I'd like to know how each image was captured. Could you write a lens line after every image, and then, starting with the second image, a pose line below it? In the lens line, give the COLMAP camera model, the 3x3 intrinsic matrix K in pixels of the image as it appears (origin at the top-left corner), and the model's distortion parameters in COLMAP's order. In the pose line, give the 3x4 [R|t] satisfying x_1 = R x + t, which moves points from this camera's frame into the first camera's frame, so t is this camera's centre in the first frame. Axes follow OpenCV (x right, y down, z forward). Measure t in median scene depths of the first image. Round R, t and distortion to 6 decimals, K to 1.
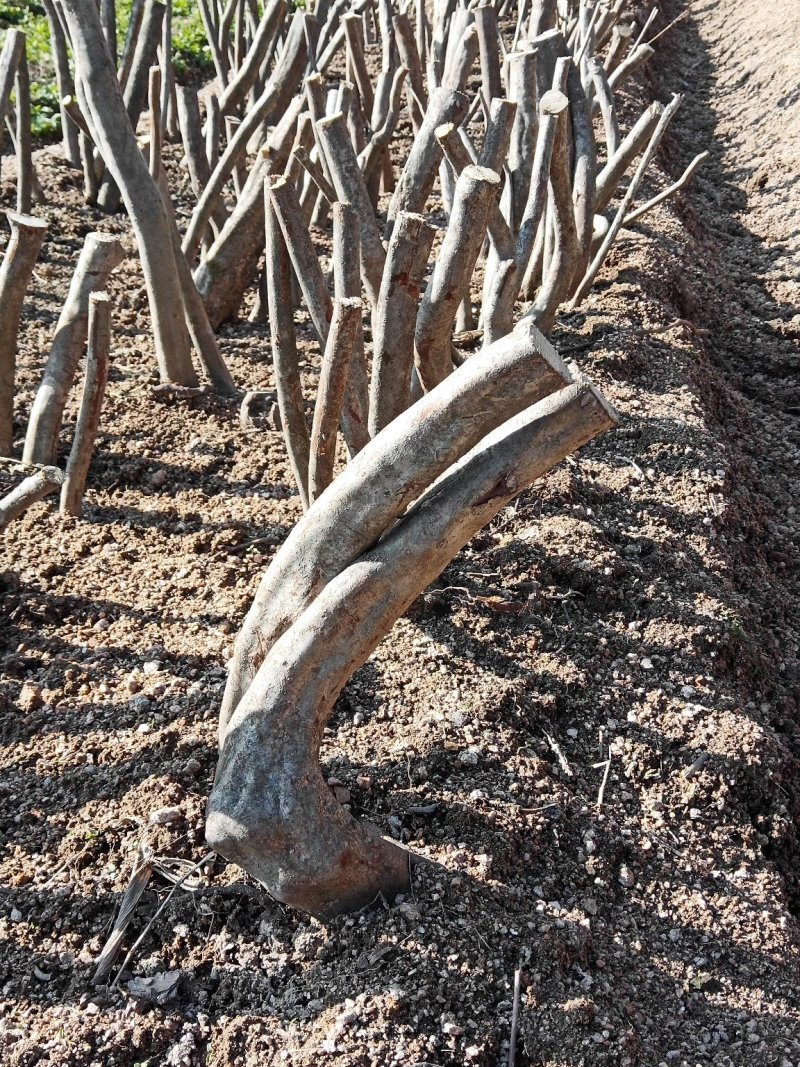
lens RADIAL K [[1286.0, 0, 400.0], [0, 1286.0, 533.5], [0, 0, 1]] dist [0.109635, -0.403938]
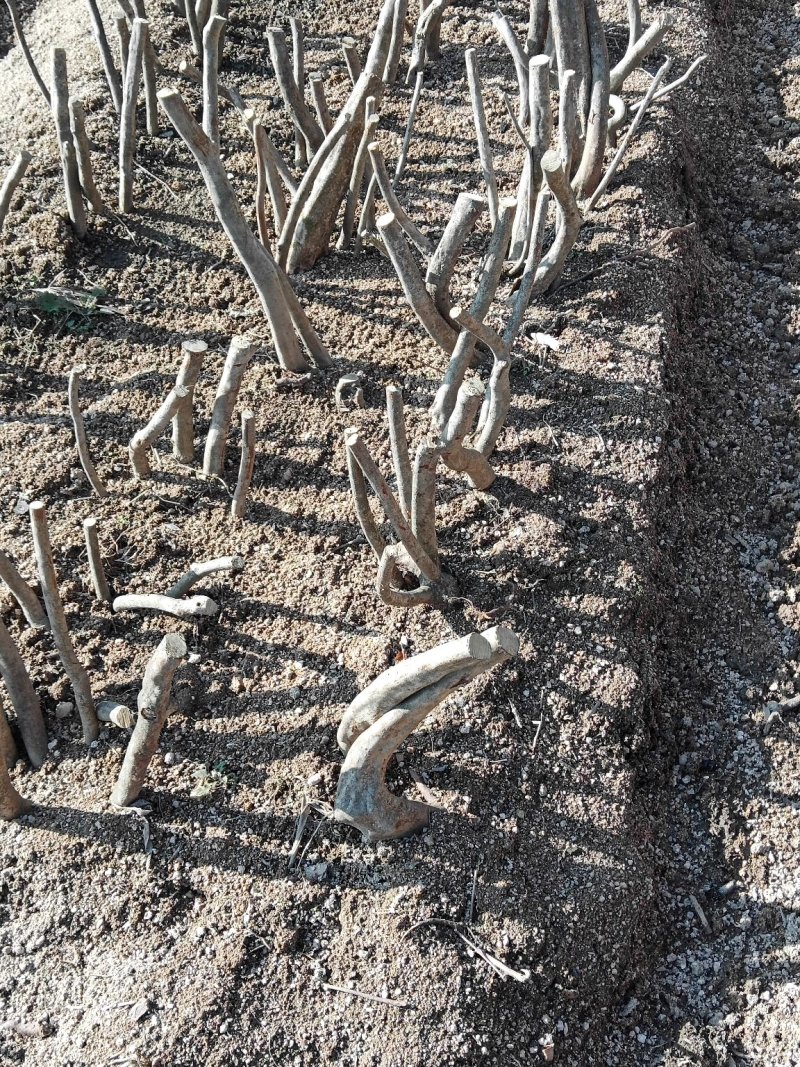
lens RADIAL K [[1218.8, 0, 400.0], [0, 1218.8, 533.5], [0, 0, 1]] dist [0.154895, -0.366720]
pose [[0.996440, -0.009311, -0.083791, 0.104813], [0.039653, 0.928846, 0.368337, -0.727785], [0.074399, -0.370349, 0.925909, -0.563712]]
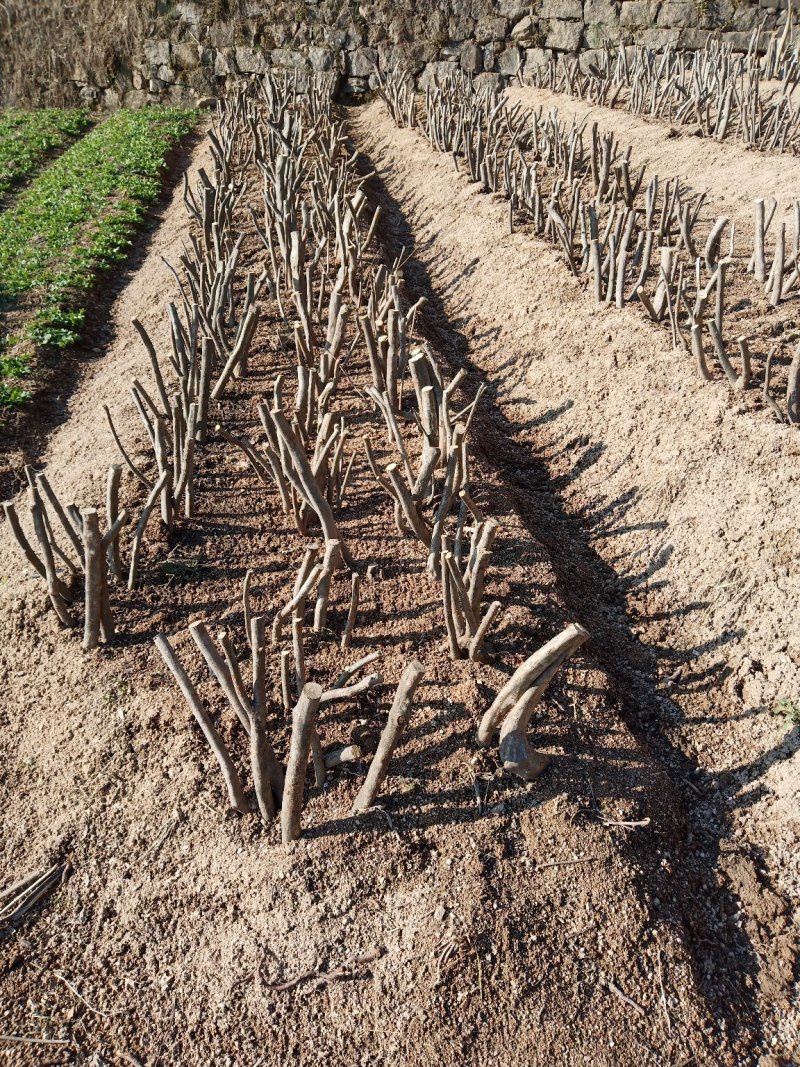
lens RADIAL K [[779.6, 0, 400.0], [0, 779.6, 533.5], [0, 0, 1]] dist [0.025554, -0.002423]
pose [[0.958382, -0.212908, 0.190193, -0.530743], [0.191930, 0.973690, 0.122840, -0.554856], [-0.211343, -0.081224, 0.974031, -0.784577]]
